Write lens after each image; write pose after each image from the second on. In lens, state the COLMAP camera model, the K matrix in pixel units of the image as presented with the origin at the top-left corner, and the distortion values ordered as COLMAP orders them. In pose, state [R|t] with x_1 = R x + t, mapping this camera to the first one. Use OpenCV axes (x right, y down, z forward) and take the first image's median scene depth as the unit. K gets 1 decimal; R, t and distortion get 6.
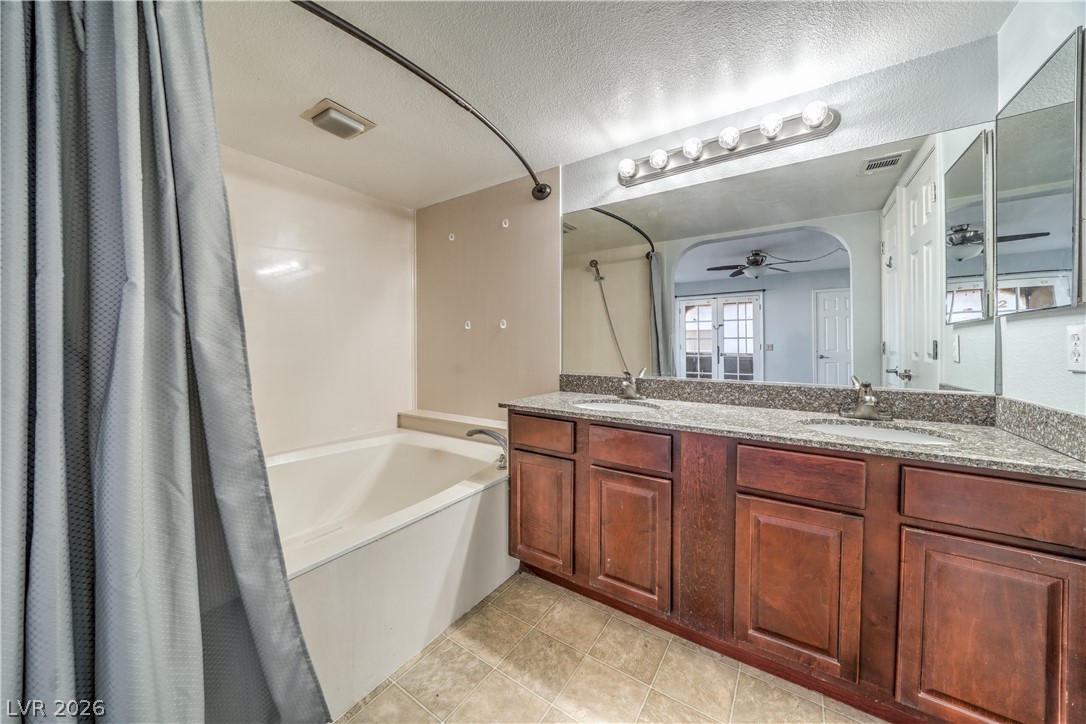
lens RADIAL K [[381.4, 0, 539.0], [0, 381.4, 341.2], [0, 0, 1]] dist [-0.009860, 0.000000]
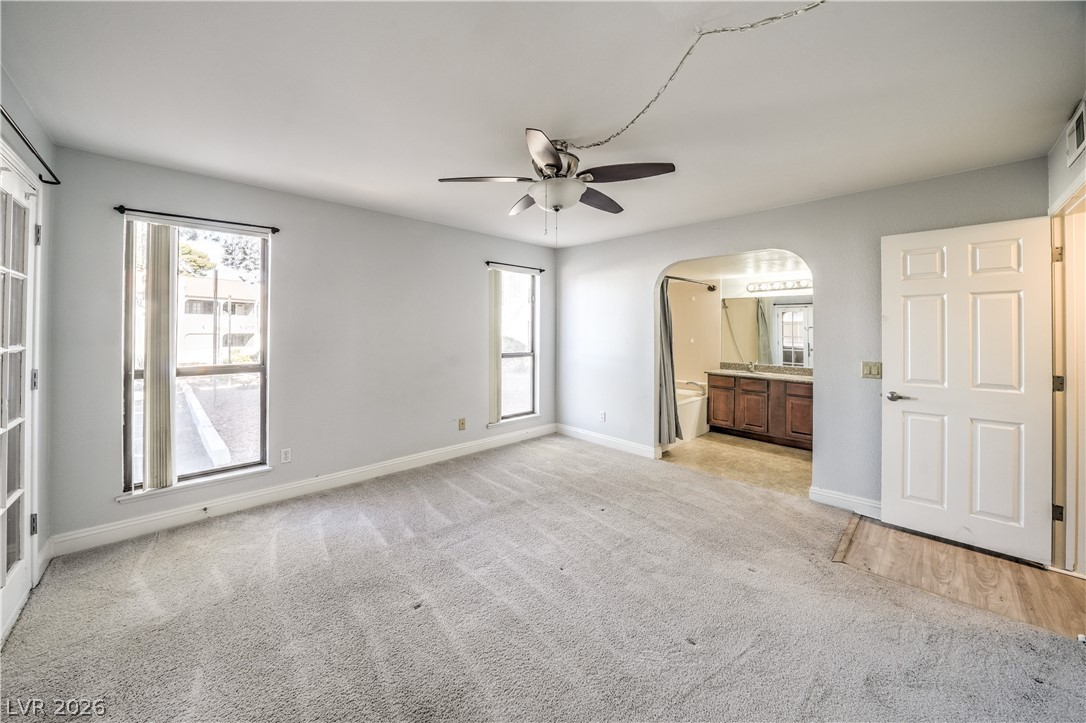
lens RADIAL K [[389.7, 0, 537.0], [0, 389.7, 337.7], [0, 0, 1]] dist [-0.018630, 0.000094]
pose [[0.978113, 0.008315, -0.207908, -0.745727], [-0.002608, 0.999613, 0.027707, -0.180820], [0.208058, -0.026558, 0.977756, -2.192548]]
